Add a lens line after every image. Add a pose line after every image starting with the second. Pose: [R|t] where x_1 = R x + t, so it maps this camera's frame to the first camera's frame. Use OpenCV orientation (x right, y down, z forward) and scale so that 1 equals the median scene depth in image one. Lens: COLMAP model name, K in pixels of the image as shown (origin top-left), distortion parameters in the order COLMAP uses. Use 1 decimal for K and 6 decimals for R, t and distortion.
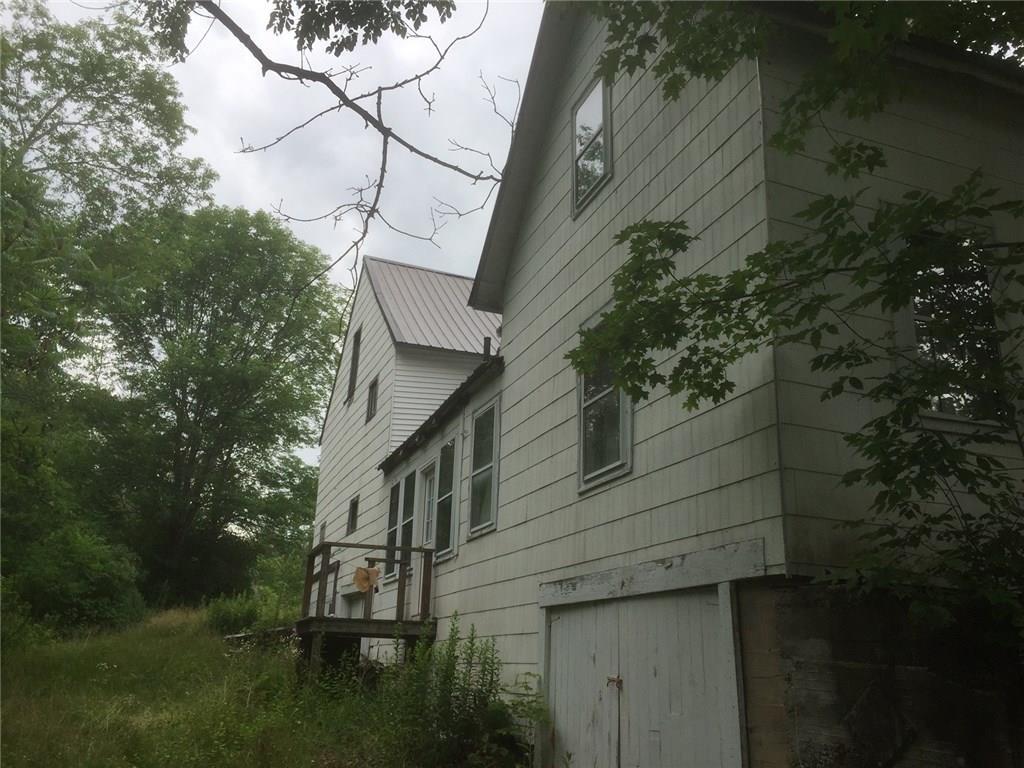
lens RADIAL K [[780.9, 0, 500.5], [0, 780.9, 382.7], [0, 0, 1]] dist [0.013532, -0.055682]
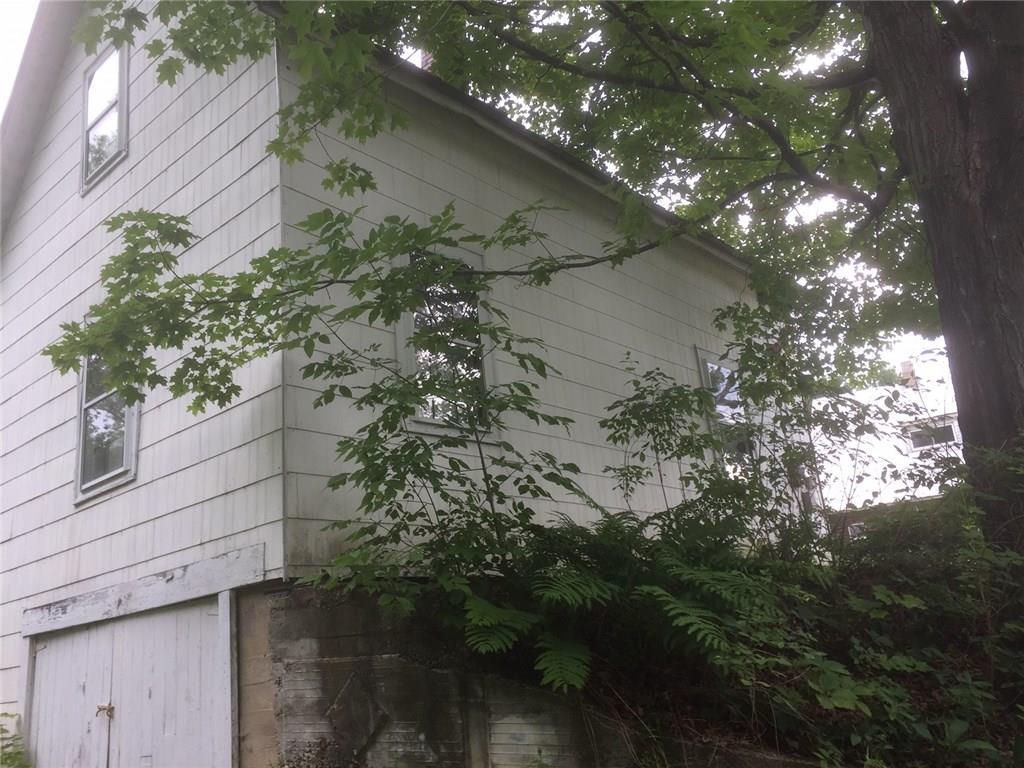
lens RADIAL K [[780.9, 0, 500.5], [0, 780.9, 382.7], [0, 0, 1]] dist [0.013532, -0.055682]
pose [[0.867457, 0.024916, 0.496889, 0.099027], [-0.029104, 0.999576, 0.000686, -0.015636], [-0.496661, -0.015057, 0.867814, -0.013070]]
